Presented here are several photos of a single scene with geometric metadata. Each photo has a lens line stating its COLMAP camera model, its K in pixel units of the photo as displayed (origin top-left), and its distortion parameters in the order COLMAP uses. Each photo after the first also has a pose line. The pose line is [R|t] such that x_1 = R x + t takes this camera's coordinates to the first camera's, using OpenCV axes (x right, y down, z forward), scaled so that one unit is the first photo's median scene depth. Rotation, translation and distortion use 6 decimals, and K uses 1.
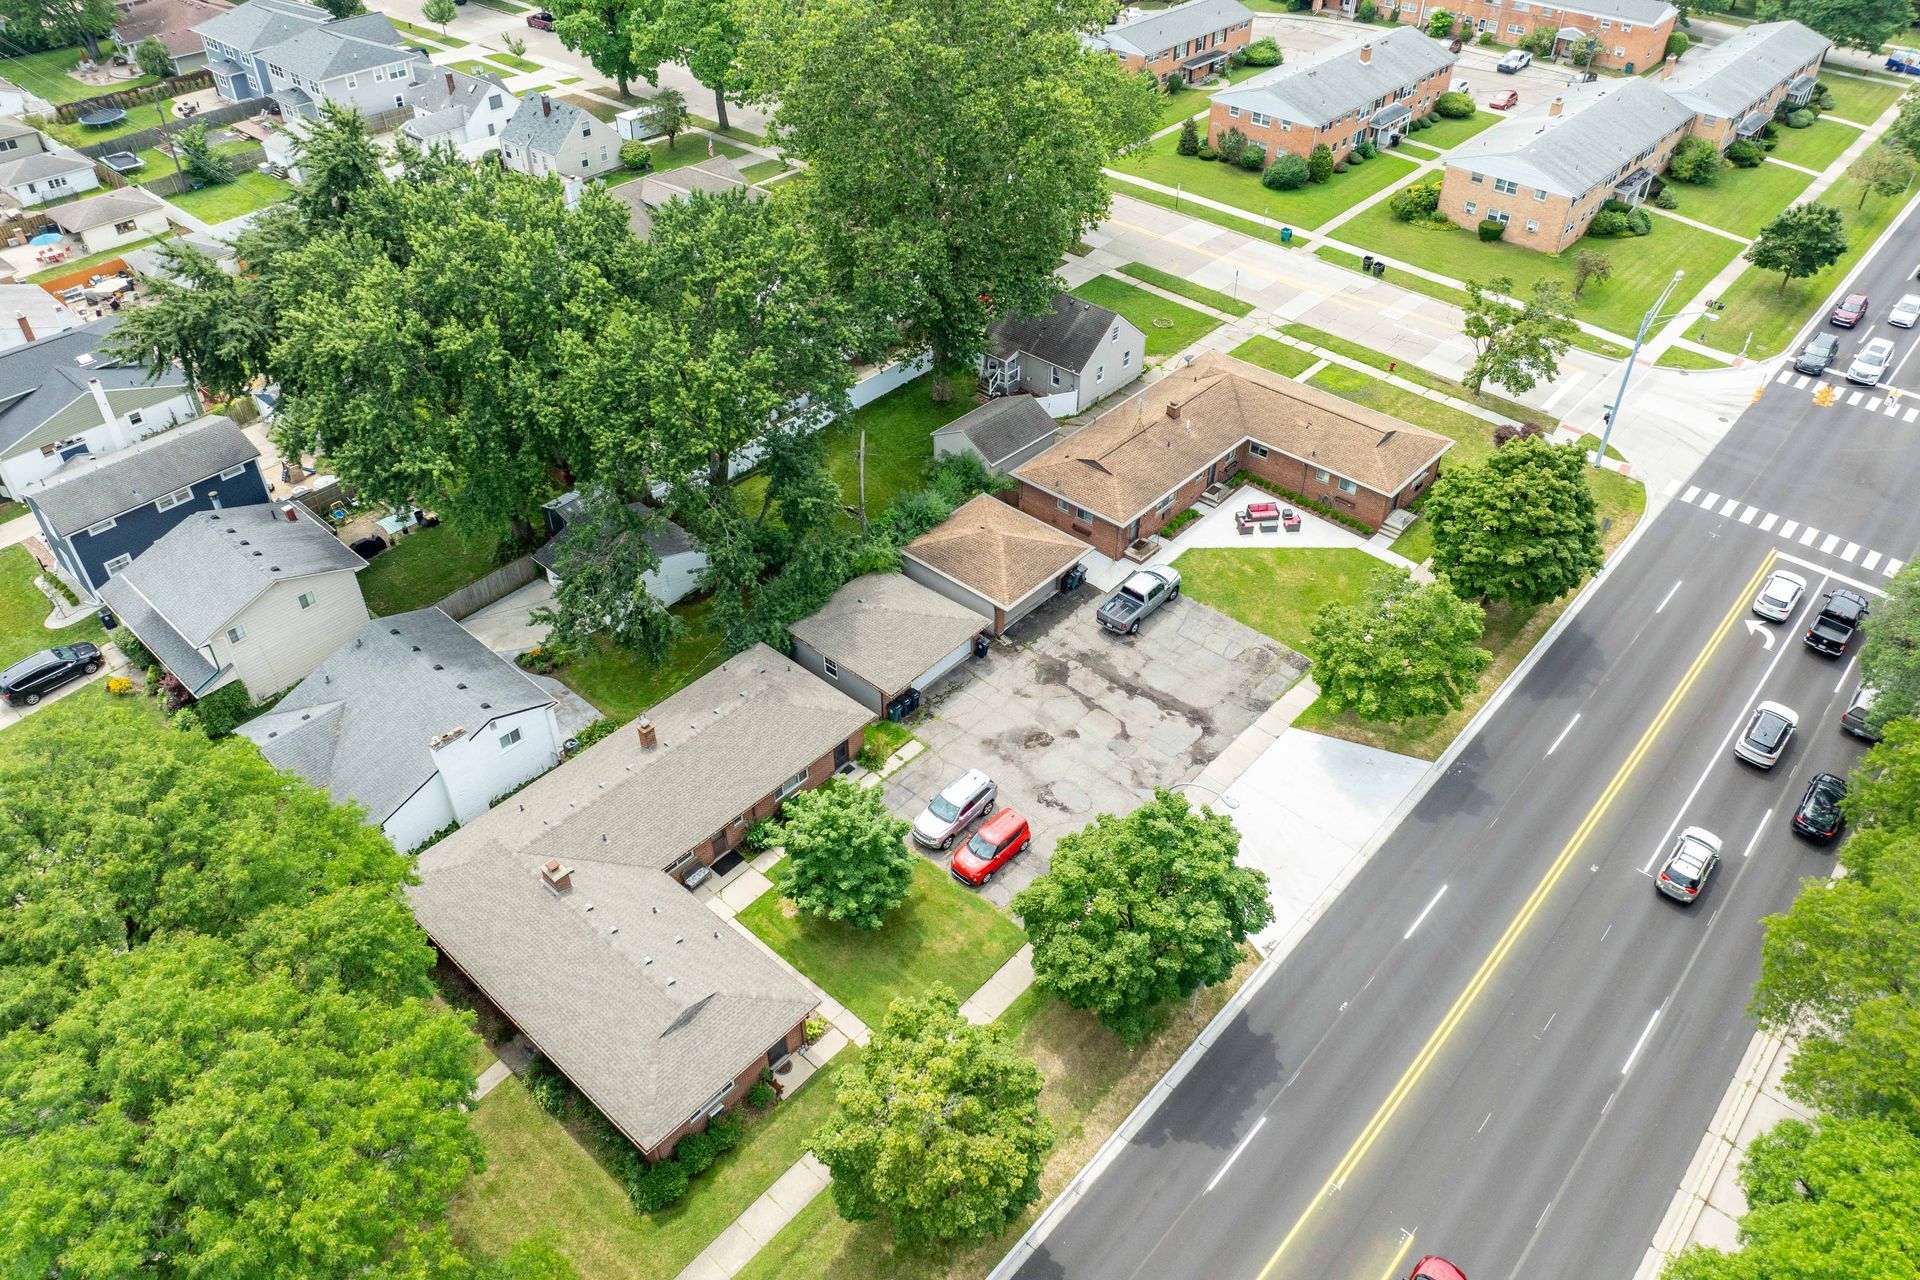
lens RADIAL K [[1351.8, 0, 965.3], [0, 1351.8, 614.9], [0, 0, 1]] dist [-0.068474, 0.036528]
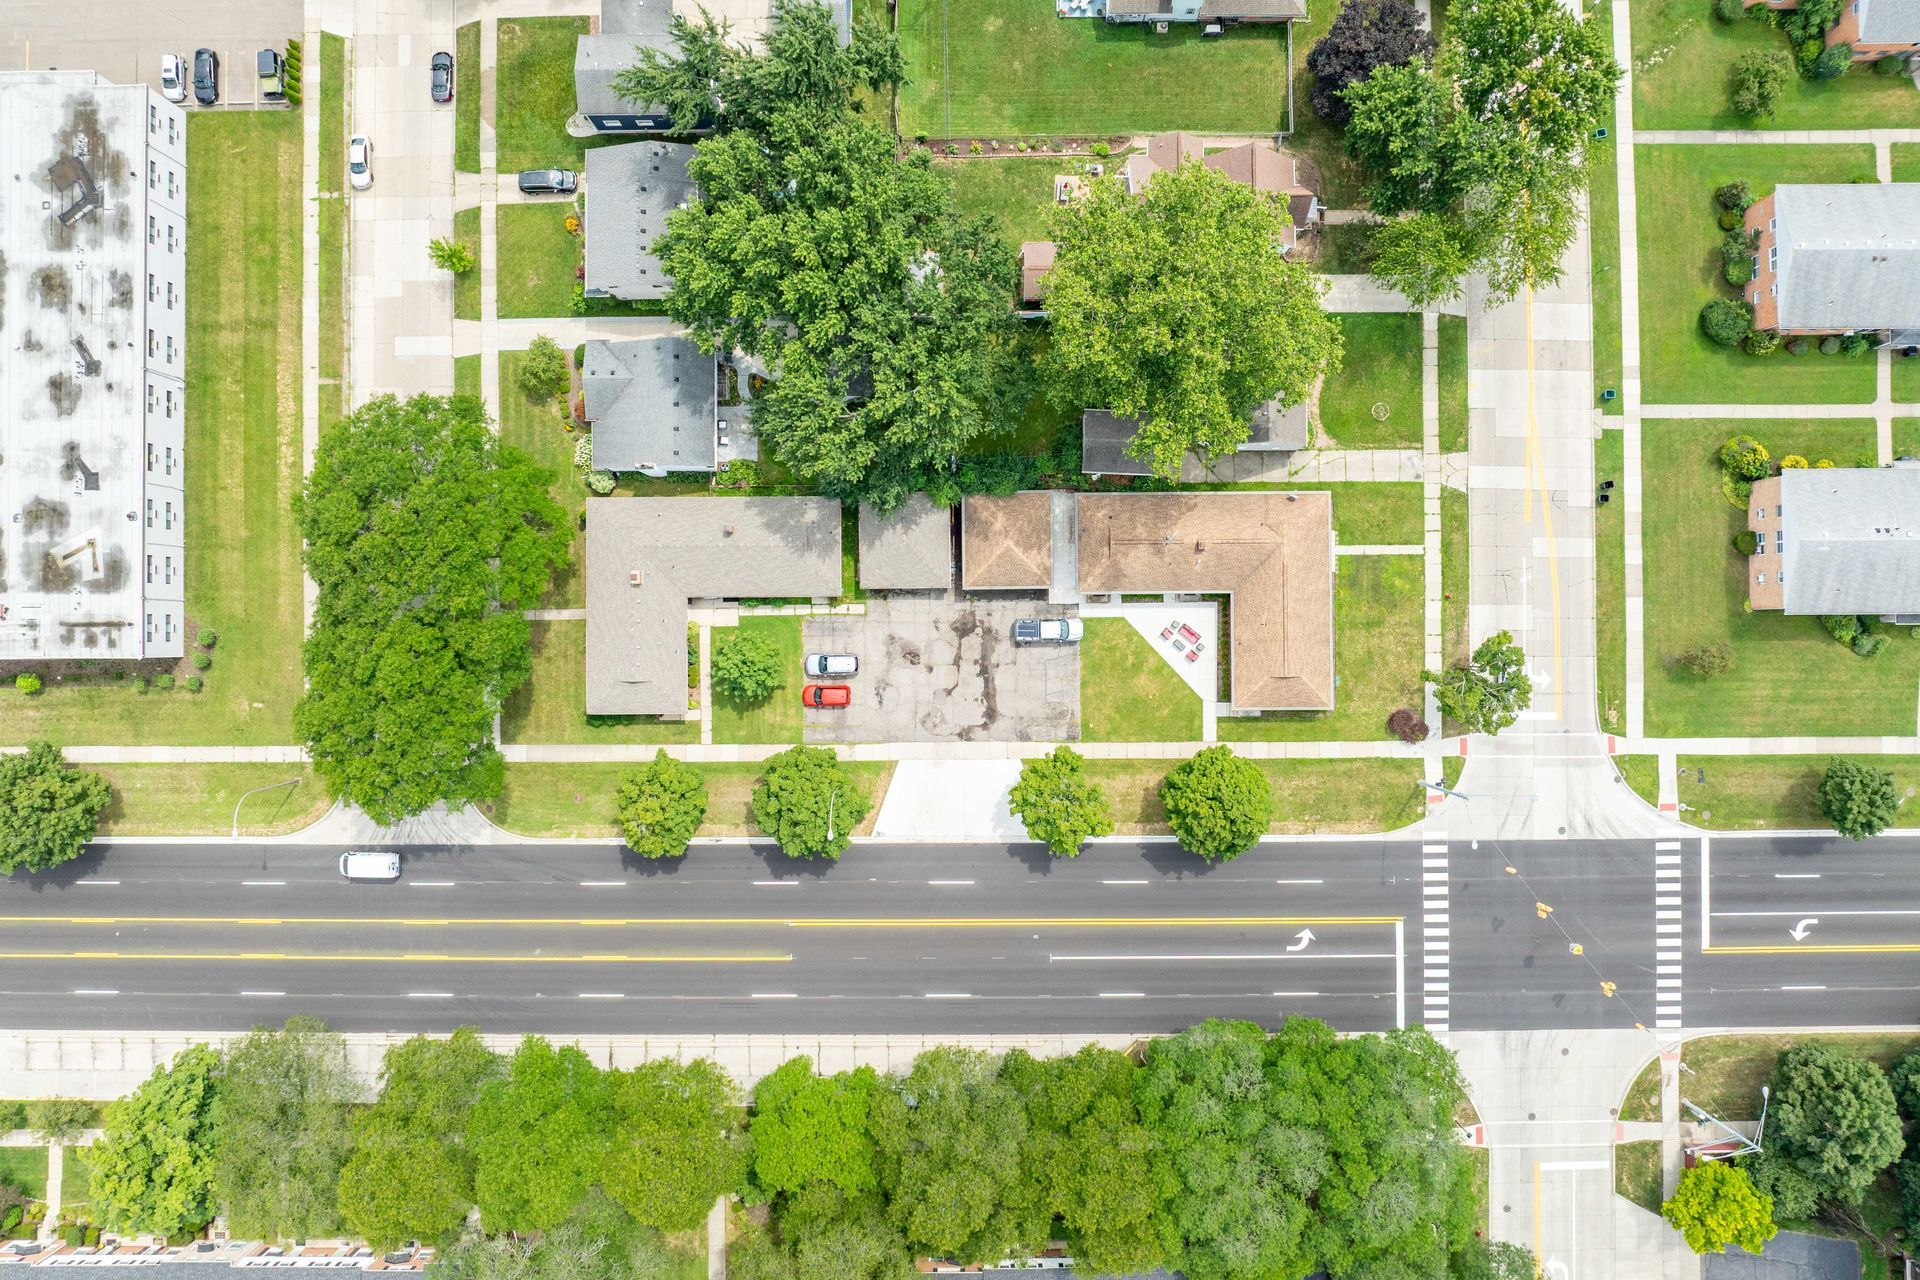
lens RADIAL K [[1351.8, 0, 965.3], [0, 1351.8, 614.9], [0, 0, 1]] dist [-0.068474, 0.036528]
pose [[0.669003, 0.743115, -0.014704, 0.055983], [-0.460145, 0.429629, 0.776972, -0.871557], [0.583697, -0.513030, 0.629363, -0.016346]]
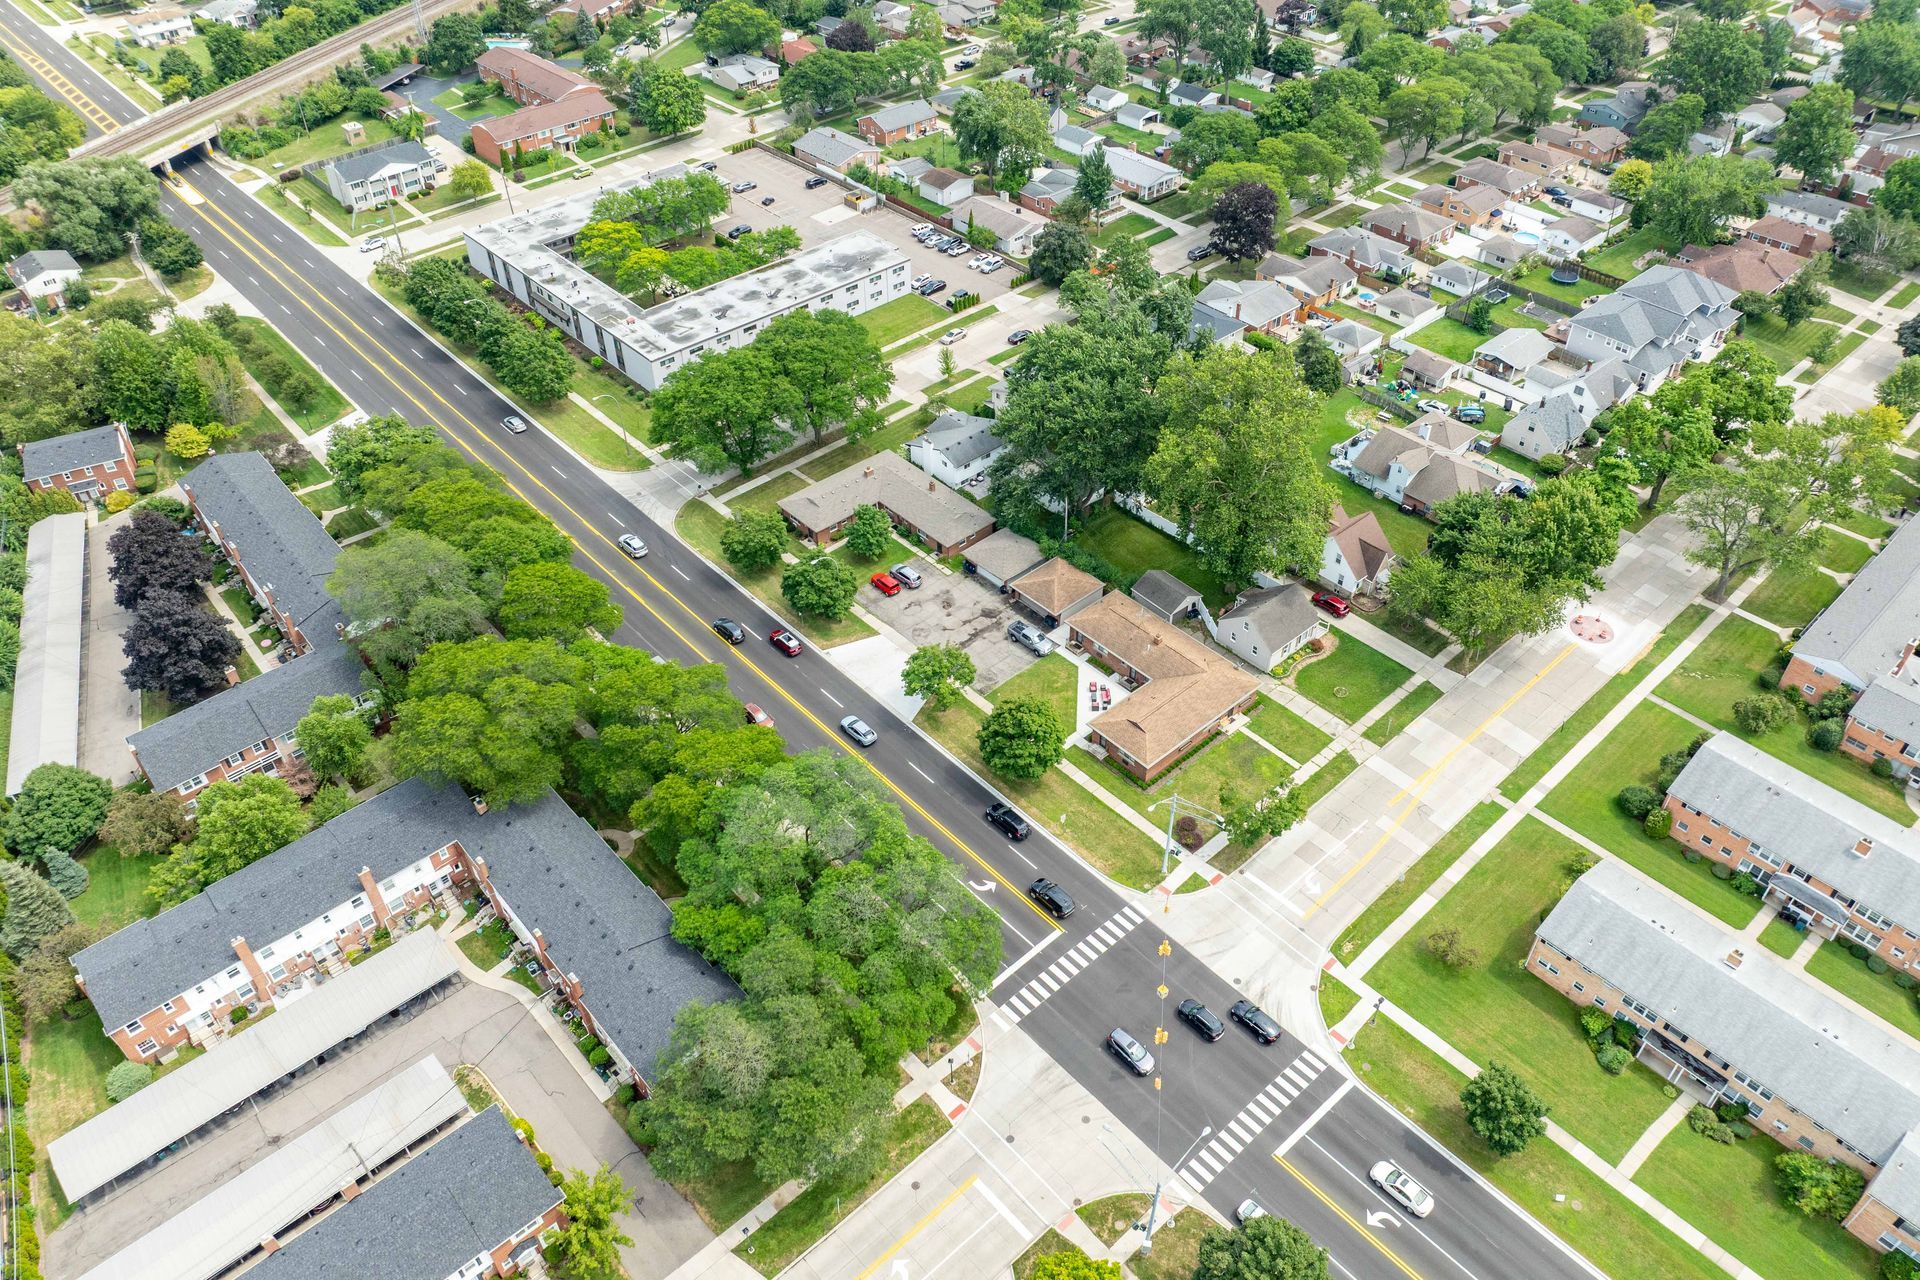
lens RADIAL K [[1329.8, 0, 960.0], [0, 1329.8, 640.0], [0, 0, 1]] dist [-0.051108, 0.008683]
pose [[-0.115985, 0.650649, -0.750468, 1.221873], [-0.611167, 0.548846, 0.570301, -0.807747], [0.782958, 0.524808, 0.333997, 0.181765]]
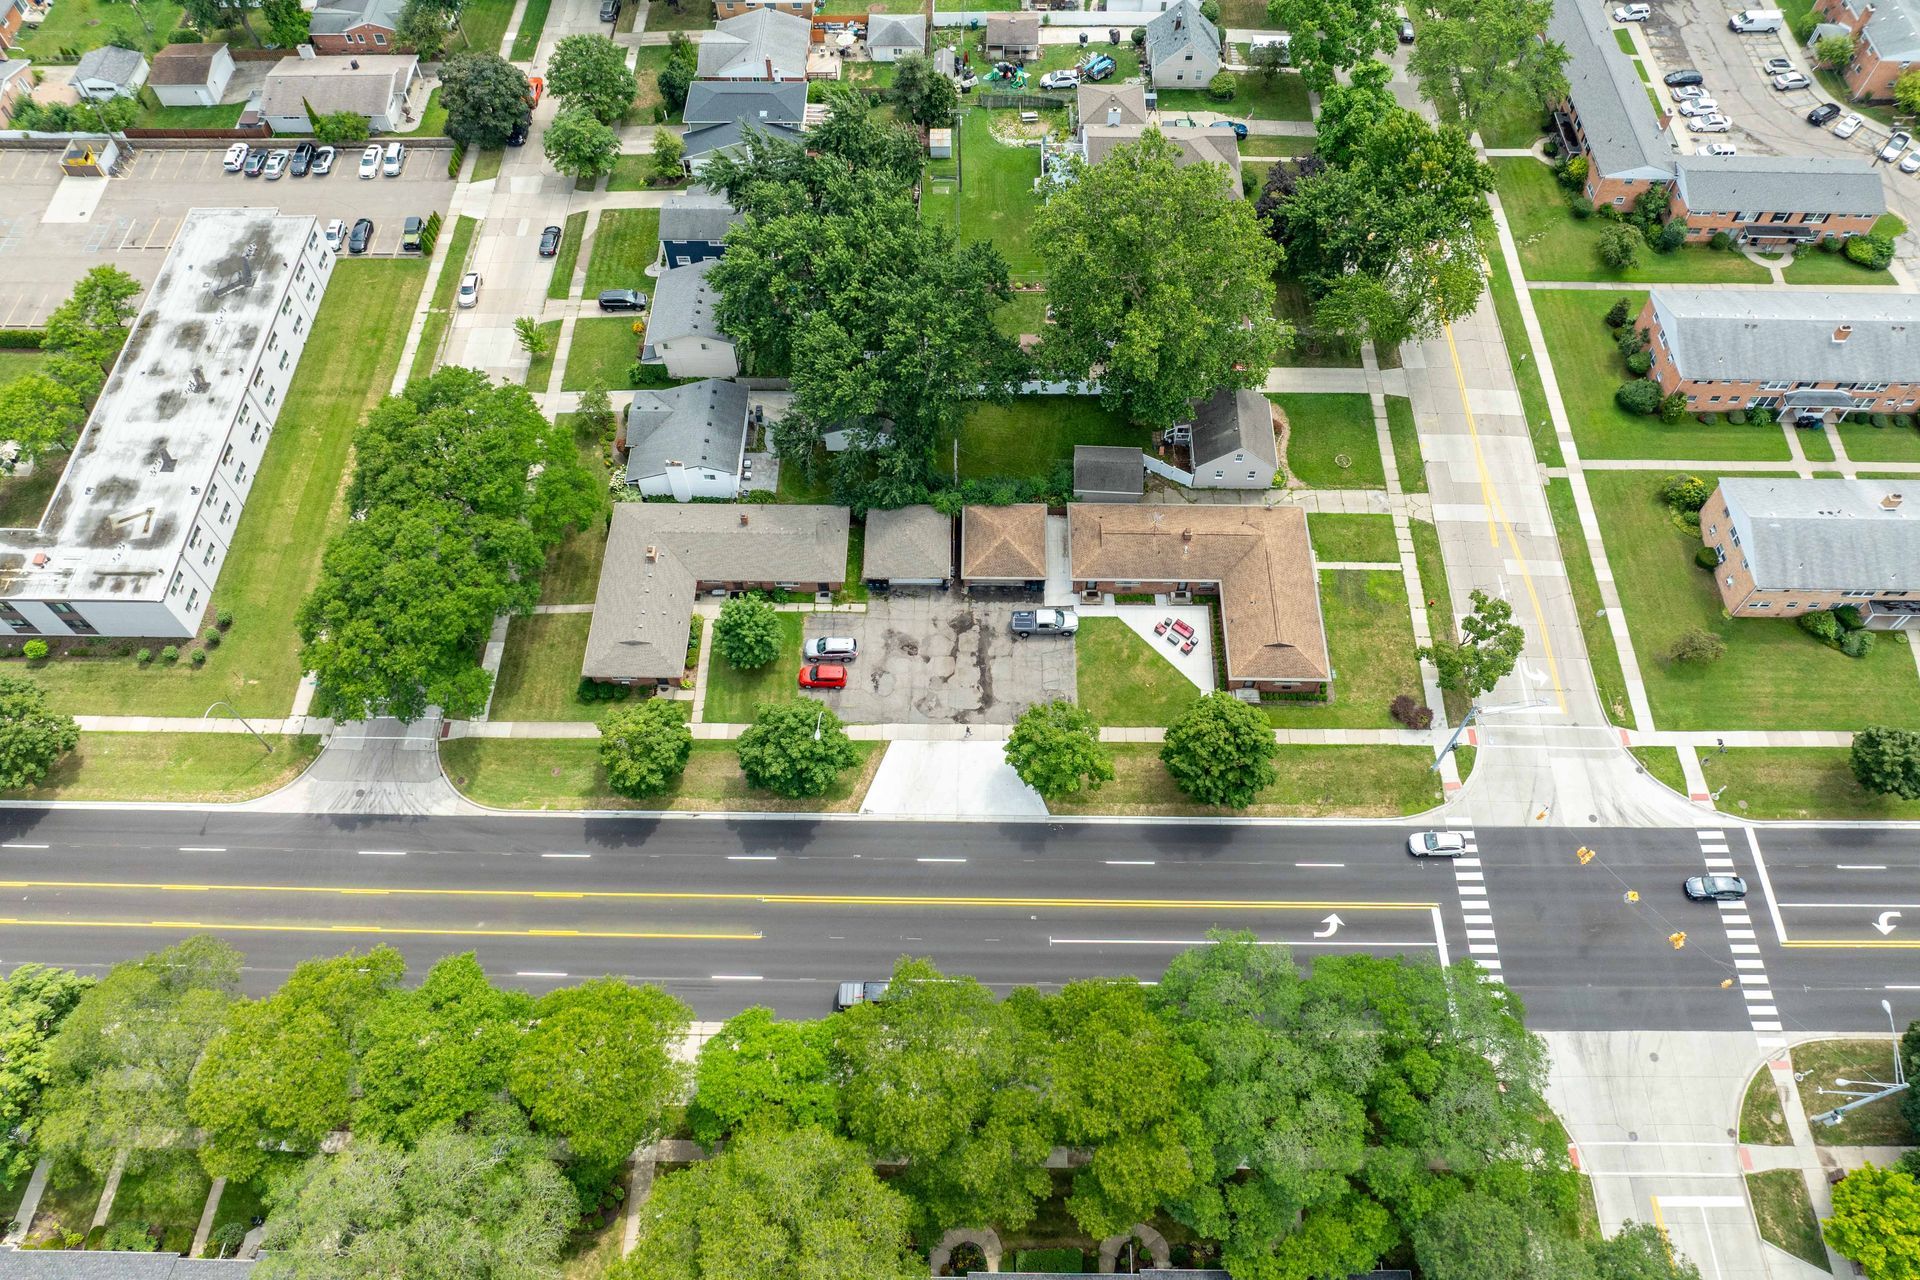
lens RADIAL K [[1351.8, 0, 965.3], [0, 1351.8, 614.9], [0, 0, 1]] dist [-0.068474, 0.036528]
pose [[0.652724, 0.635734, -0.412061, 0.529834], [-0.468414, 0.766139, 0.440021, -0.497688], [0.595432, -0.094197, 0.797864, -0.236356]]
